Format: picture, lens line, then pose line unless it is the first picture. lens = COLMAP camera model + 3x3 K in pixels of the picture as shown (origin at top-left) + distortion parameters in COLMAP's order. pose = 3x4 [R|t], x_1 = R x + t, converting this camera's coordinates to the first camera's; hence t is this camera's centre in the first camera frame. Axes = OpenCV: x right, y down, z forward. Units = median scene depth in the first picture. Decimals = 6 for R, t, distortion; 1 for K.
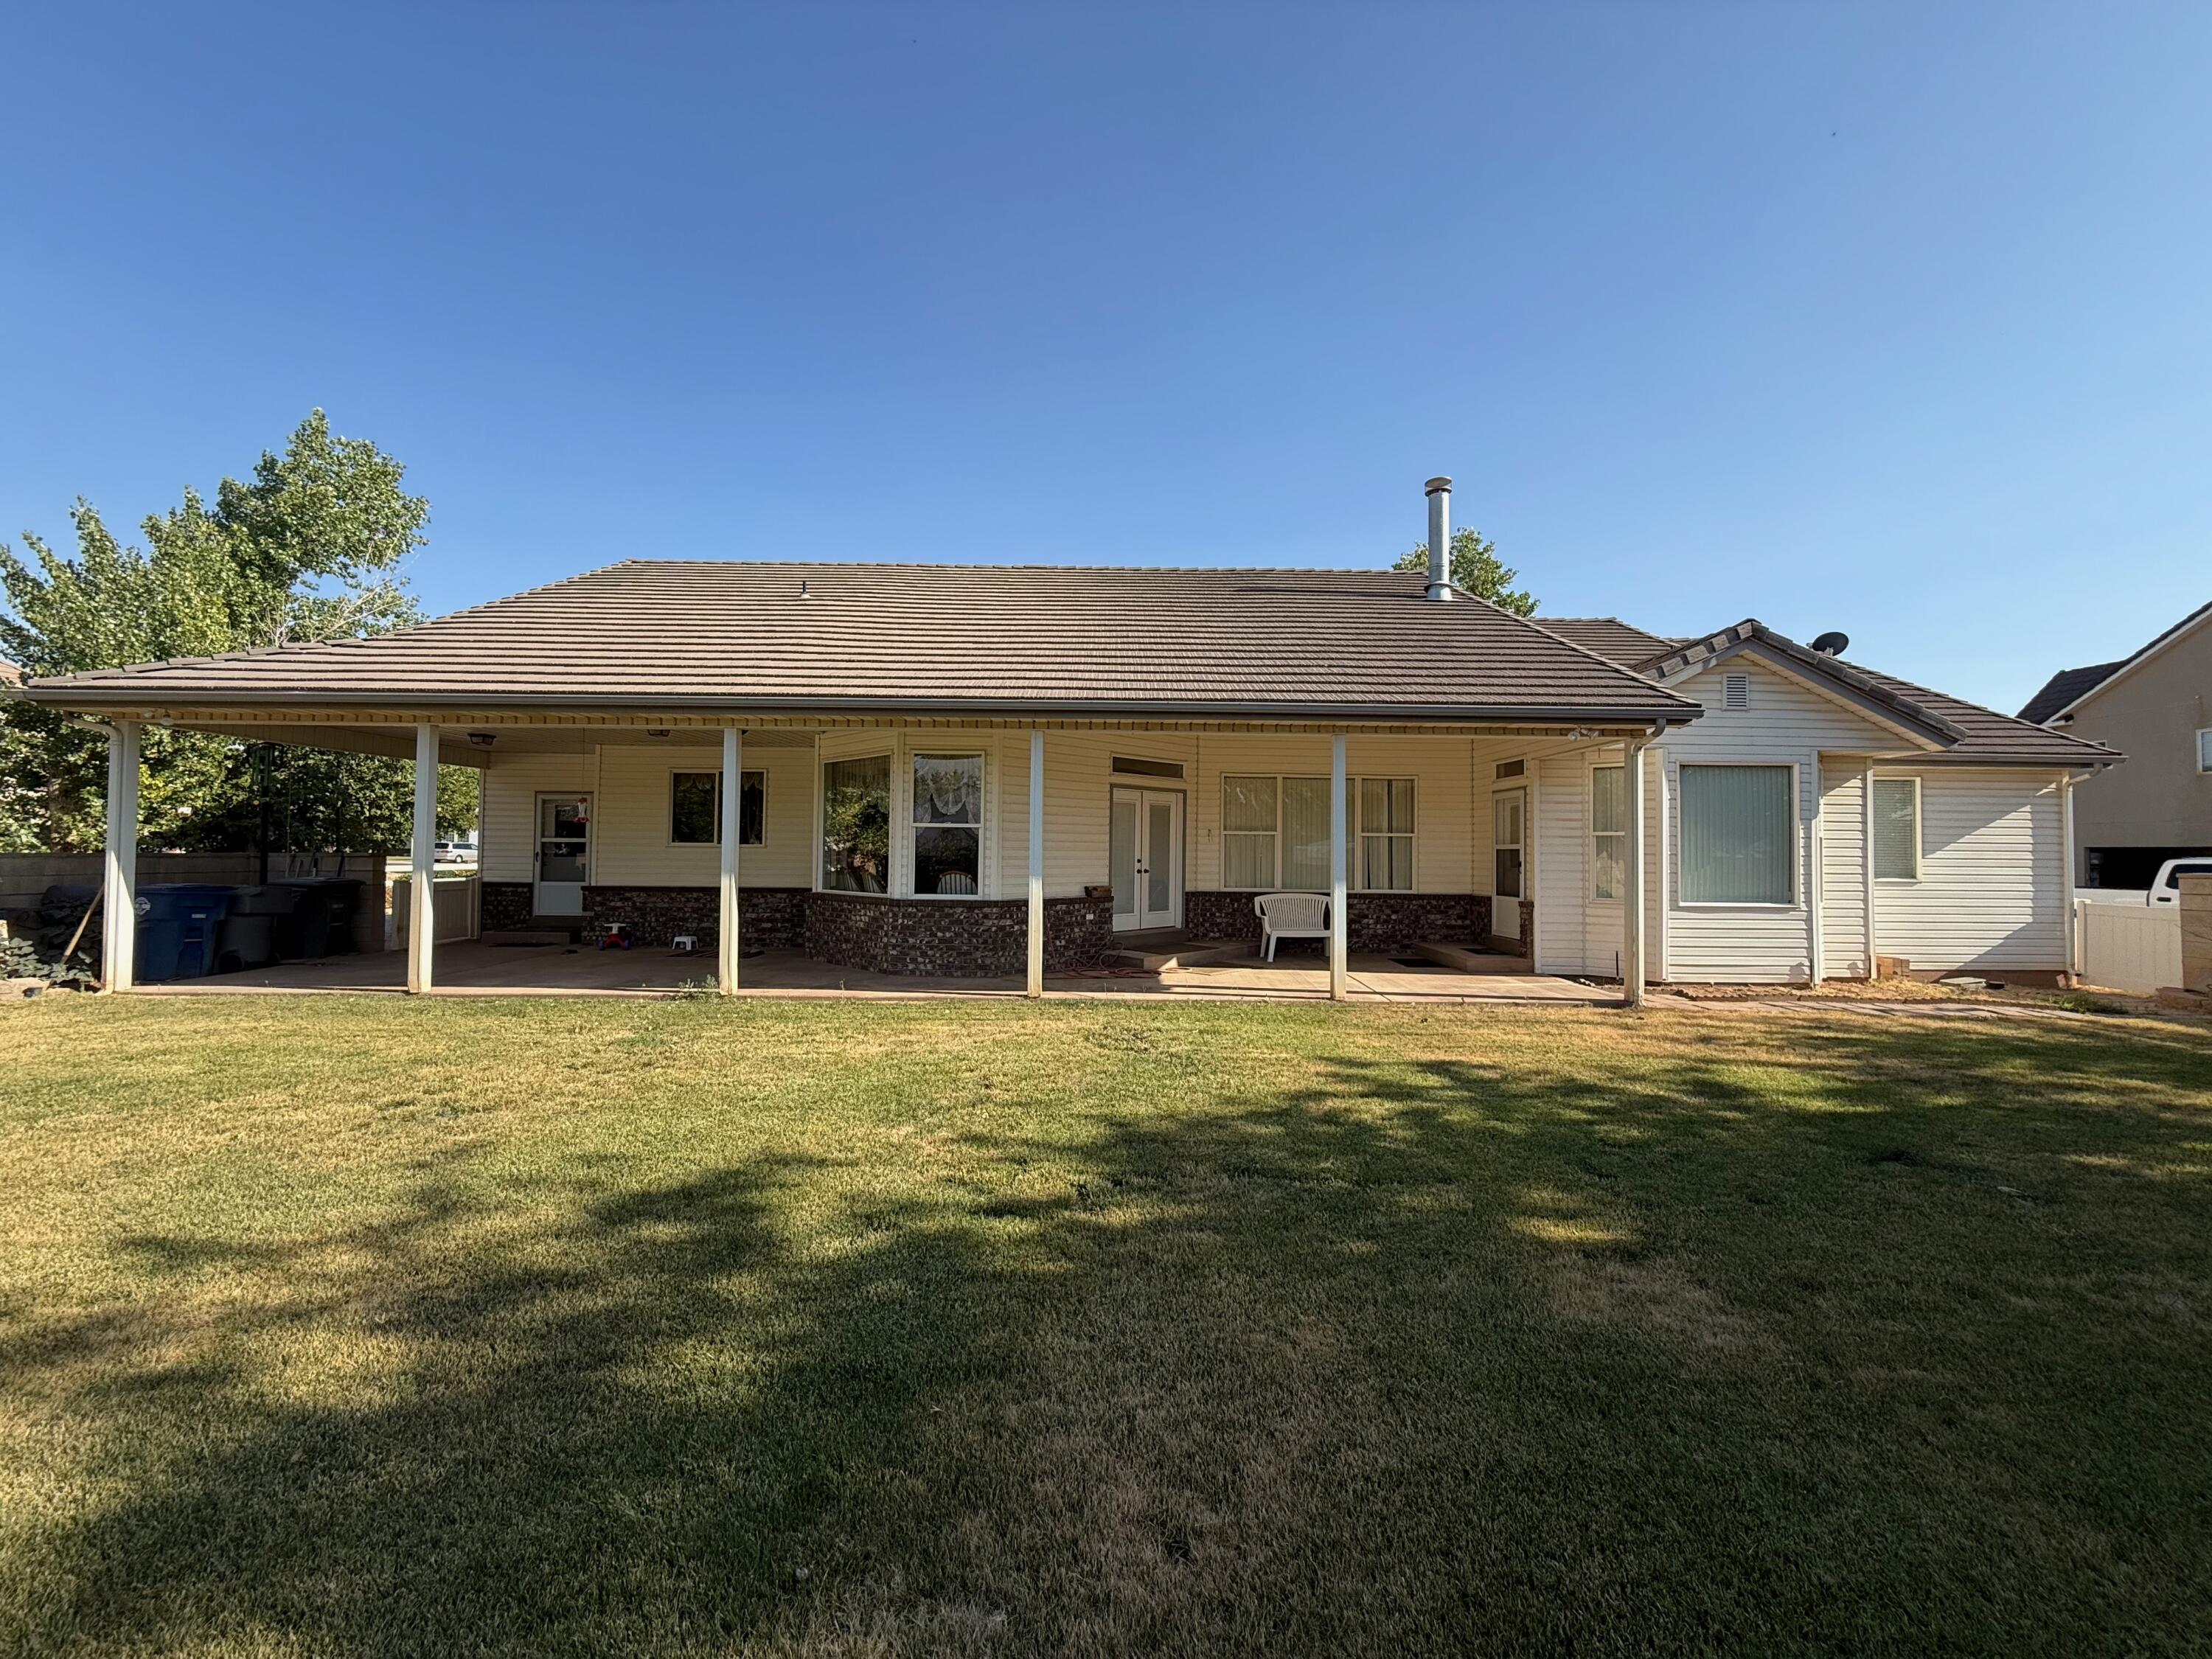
lens RADIAL K [[884.6, 0, 1104.3], [0, 884.6, 831.2], [0, 0, 1]] dist [-0.000946, 0.000687]
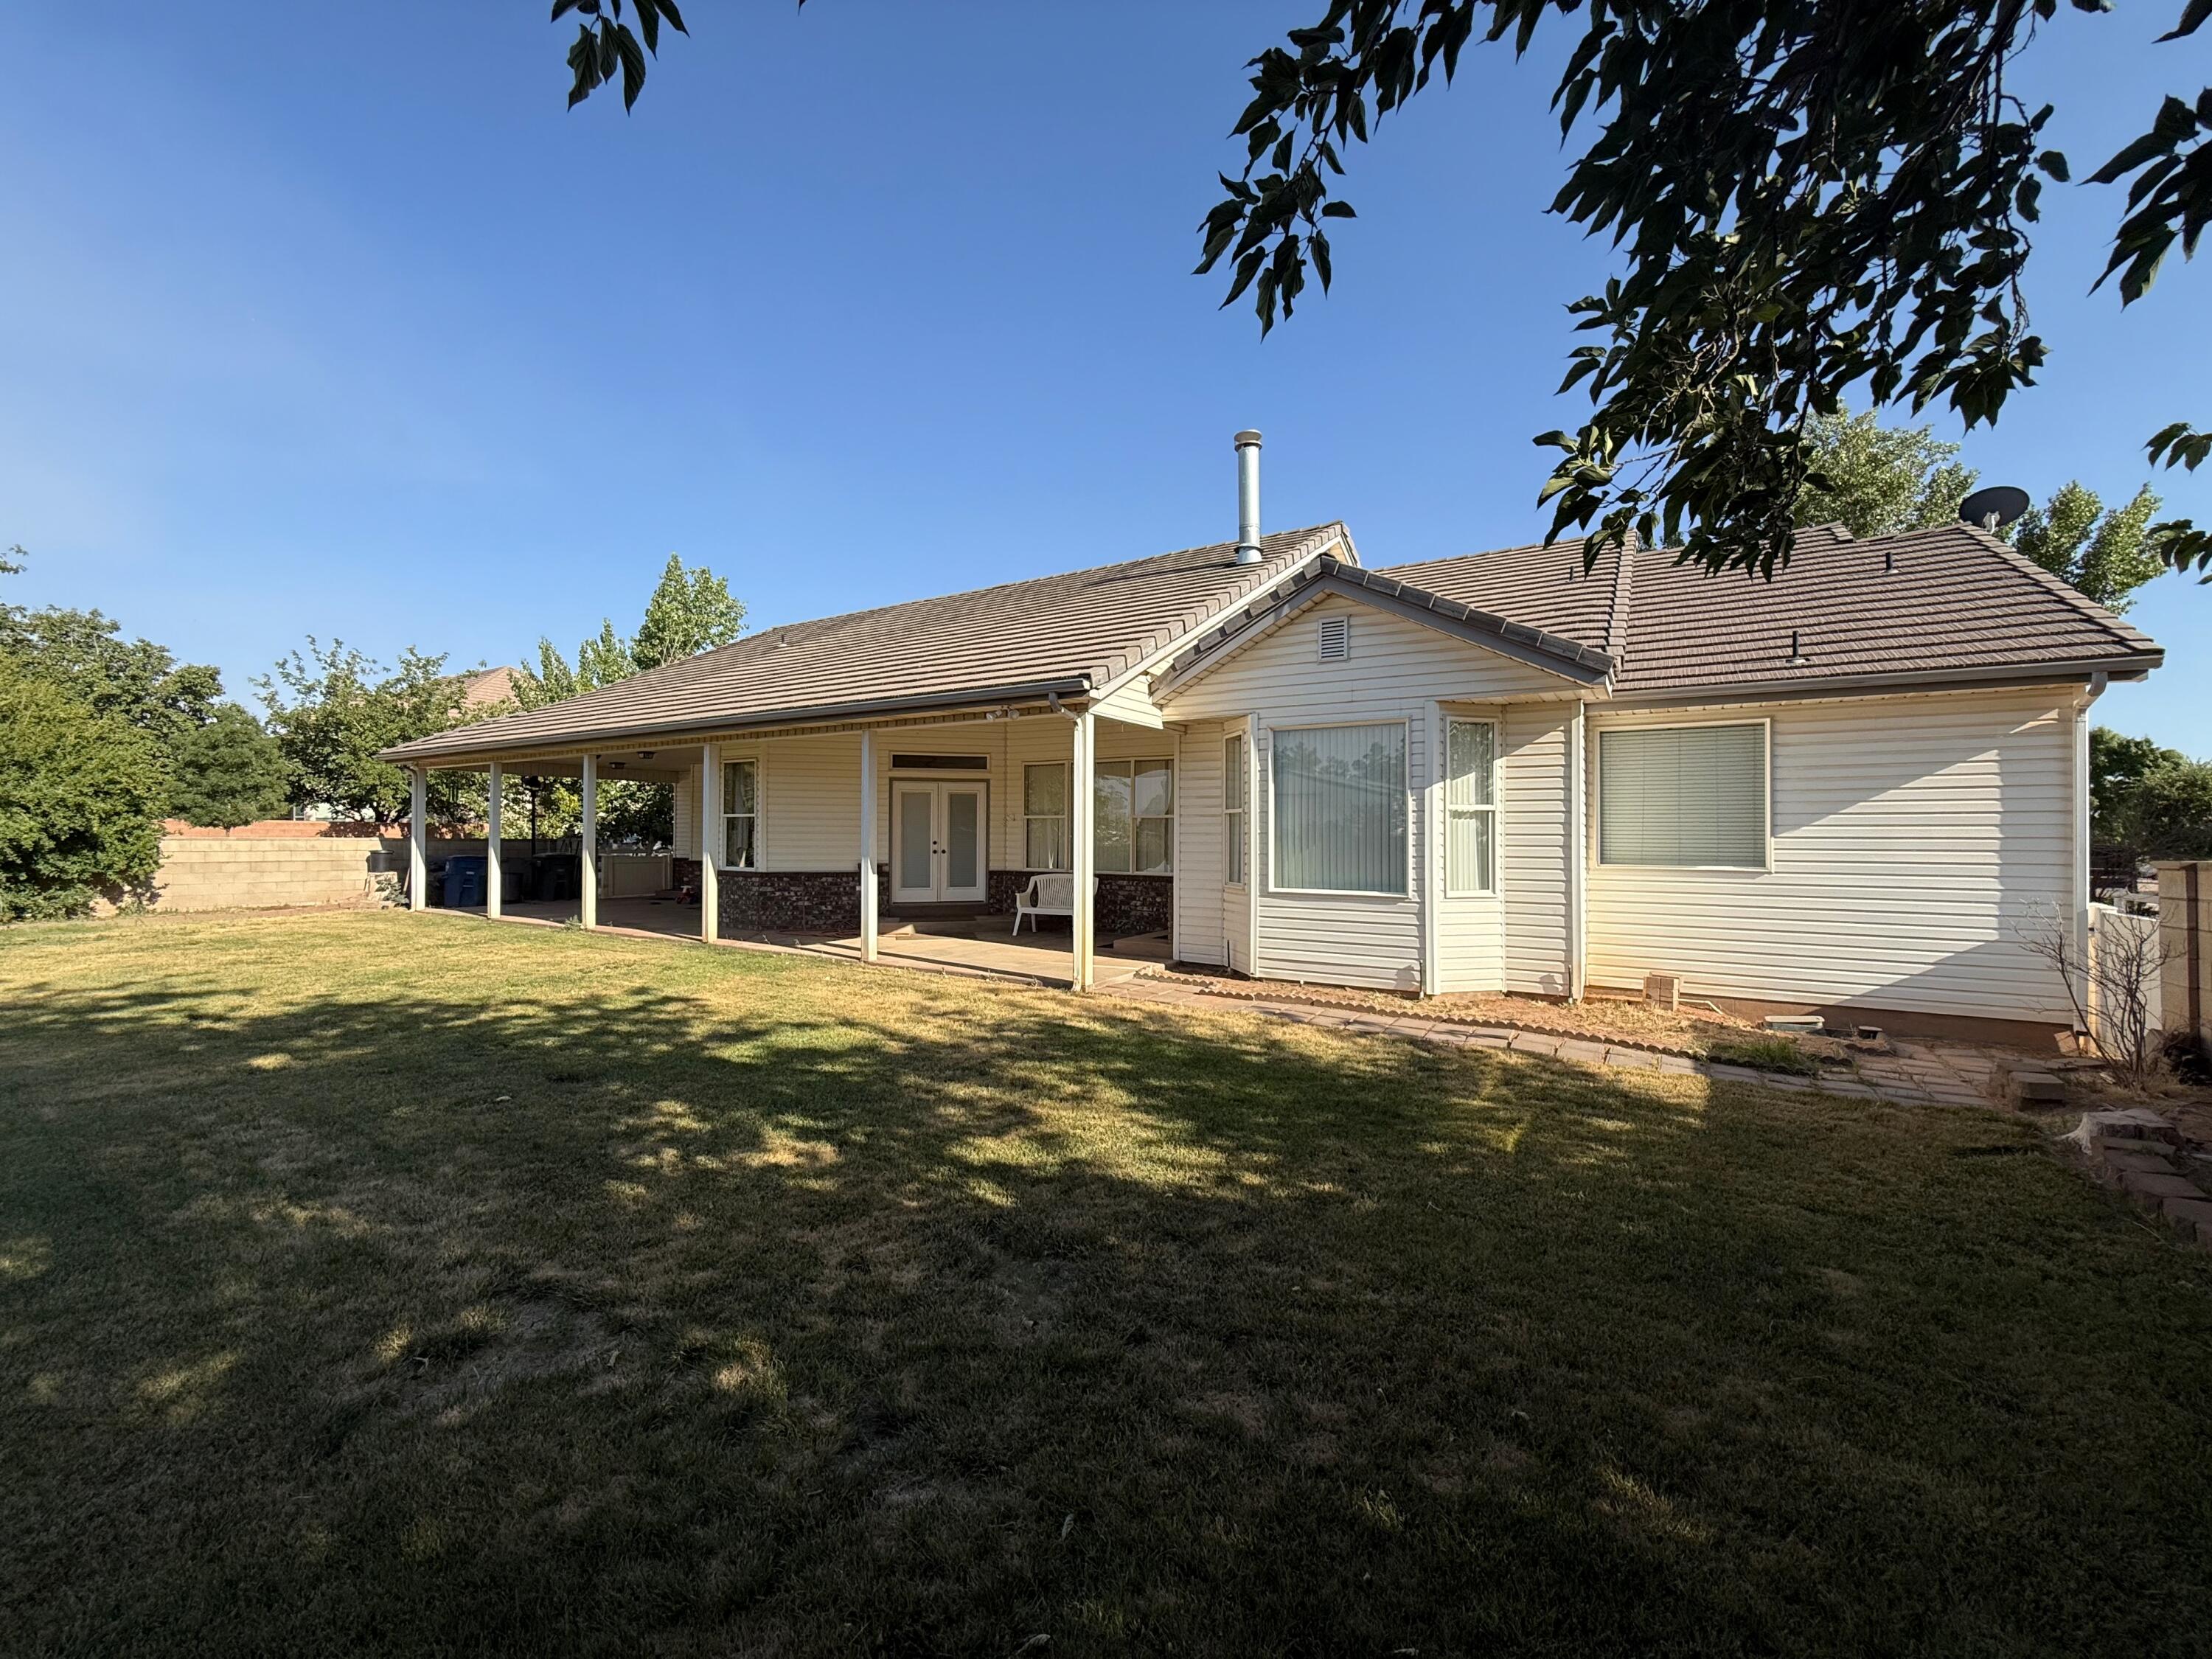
lens RADIAL K [[884.6, 0, 1091.7], [0, 884.6, 827.3], [0, 0, 1]] dist [-0.000946, 0.000687]
pose [[0.839214, -0.010622, -0.543698, 0.875494], [0.013574, 0.999907, 0.001417, 0.015214], [0.543632, -0.008570, 0.839280, 0.148030]]
